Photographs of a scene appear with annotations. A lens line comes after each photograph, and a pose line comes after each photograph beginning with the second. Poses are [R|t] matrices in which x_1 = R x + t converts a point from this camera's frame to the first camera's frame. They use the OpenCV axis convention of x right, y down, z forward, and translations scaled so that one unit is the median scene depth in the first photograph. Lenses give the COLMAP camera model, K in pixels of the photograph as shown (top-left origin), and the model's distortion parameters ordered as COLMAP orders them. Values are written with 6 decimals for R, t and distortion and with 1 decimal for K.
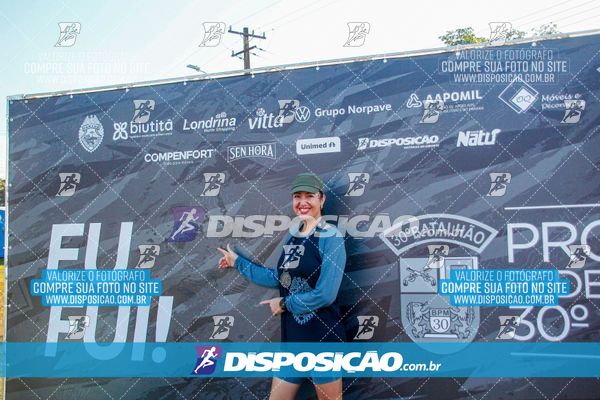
lens RADIAL K [[620.9, 0, 300.0], [0, 620.9, 200.0], [0, 0, 1]] dist [-0.076133, 0.249494]
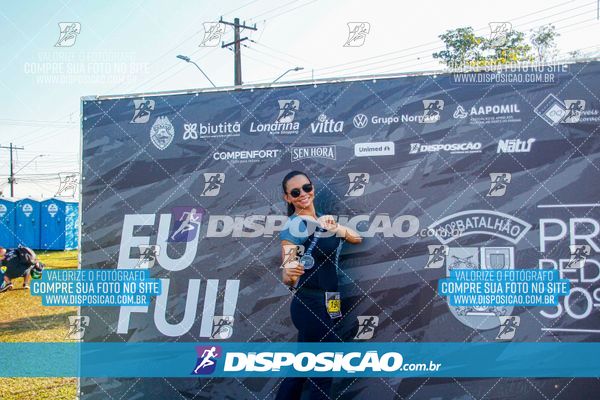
lens RADIAL K [[651.9, 0, 300.0], [0, 651.9, 200.0], [0, 0, 1]] dist [-0.070319, 0.309931]
pose [[0.999096, 0.015879, 0.039440, -0.149712], [-0.016134, 0.999851, 0.006160, 0.001478], [-0.039336, -0.006790, 0.999203, -0.191757]]
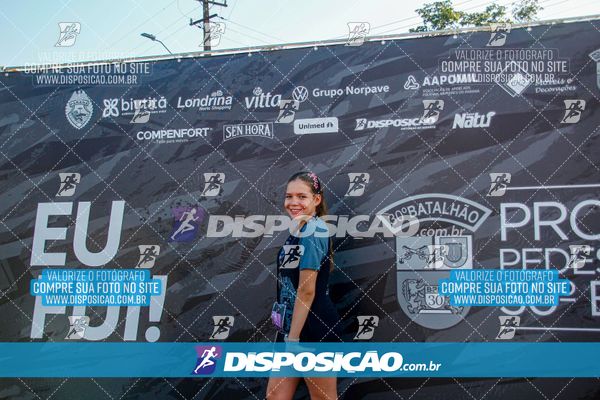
lens RADIAL K [[674.0, 0, 300.0], [0, 674.0, 200.0], [0, 0, 1]] dist [-0.051077, 0.314615]
pose [[0.997899, 0.005434, 0.064567, -0.064855], [-0.007113, 0.999642, 0.025802, 0.005201], [-0.064403, -0.026207, 0.997580, -0.092827]]
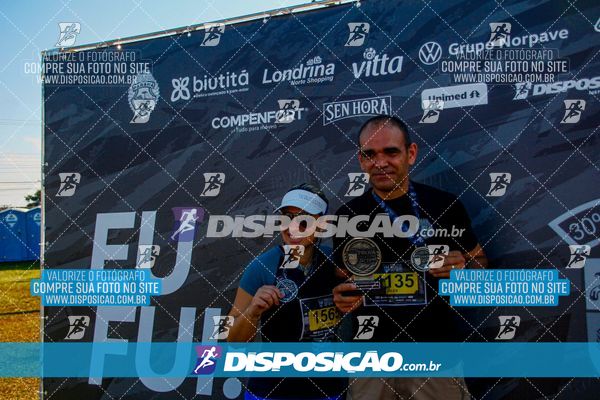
lens RADIAL K [[664.5, 0, 300.0], [0, 664.5, 200.0], [0, 0, 1]] dist [-0.052339, 0.301754]
pose [[0.991762, -0.006006, -0.127951, -0.046363], [0.006111, 0.999981, 0.000430, 0.026665], [0.127946, -0.001209, 0.991780, 0.231962]]
